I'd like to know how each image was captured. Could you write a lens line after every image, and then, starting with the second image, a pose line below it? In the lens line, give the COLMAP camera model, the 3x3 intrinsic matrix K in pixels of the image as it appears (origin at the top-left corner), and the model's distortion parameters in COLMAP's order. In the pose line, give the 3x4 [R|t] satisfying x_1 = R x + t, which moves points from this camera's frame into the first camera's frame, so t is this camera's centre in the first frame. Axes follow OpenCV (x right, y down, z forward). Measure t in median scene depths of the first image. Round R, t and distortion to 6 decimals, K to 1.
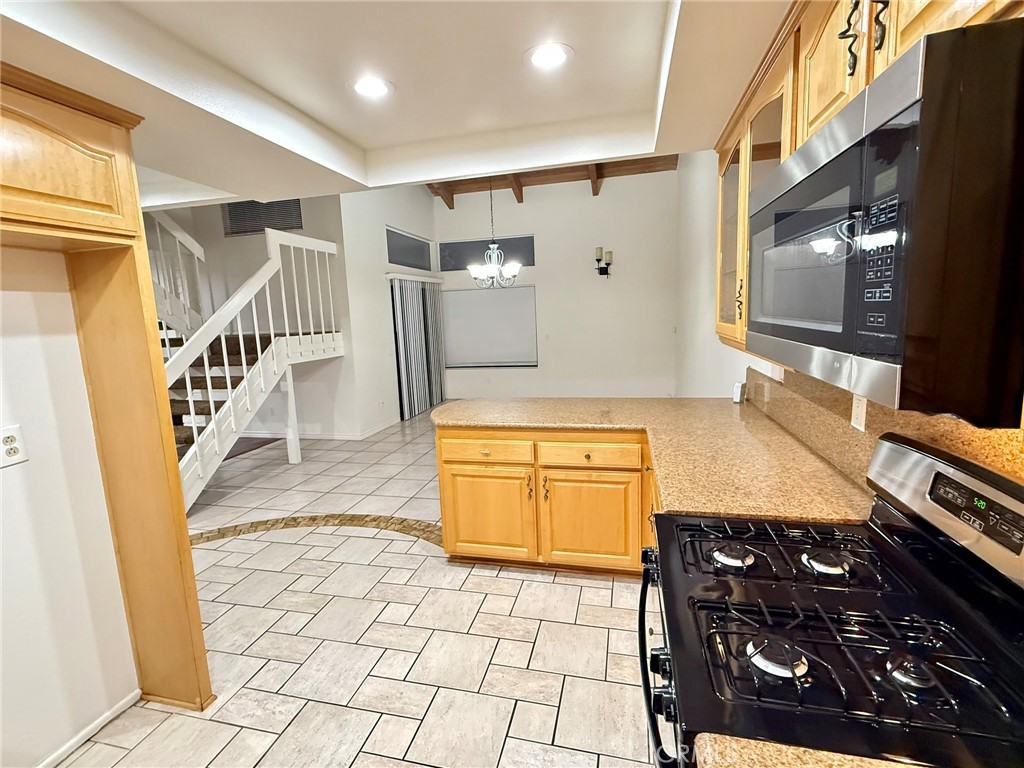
lens RADIAL K [[471.1, 0, 510.3], [0, 471.1, 380.3], [0, 0, 1]] dist [-0.001719, -0.000545]
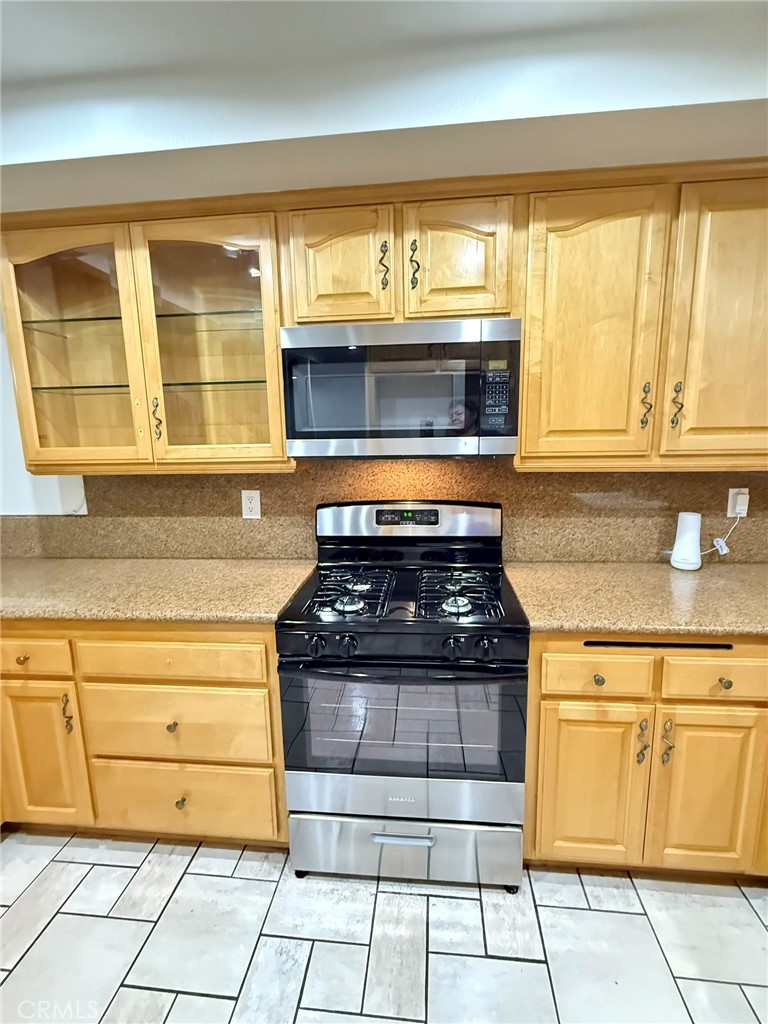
lens RADIAL K [[471.1, 0, 386.4], [0, 471.1, 506.2], [0, 0, 1]] dist [-0.001719, -0.000545]
pose [[-0.139565, -0.116499, 0.983336, -0.222650], [0.172834, 0.974946, 0.140035, -0.018913], [-0.975013, 0.189497, -0.115934, 0.269523]]
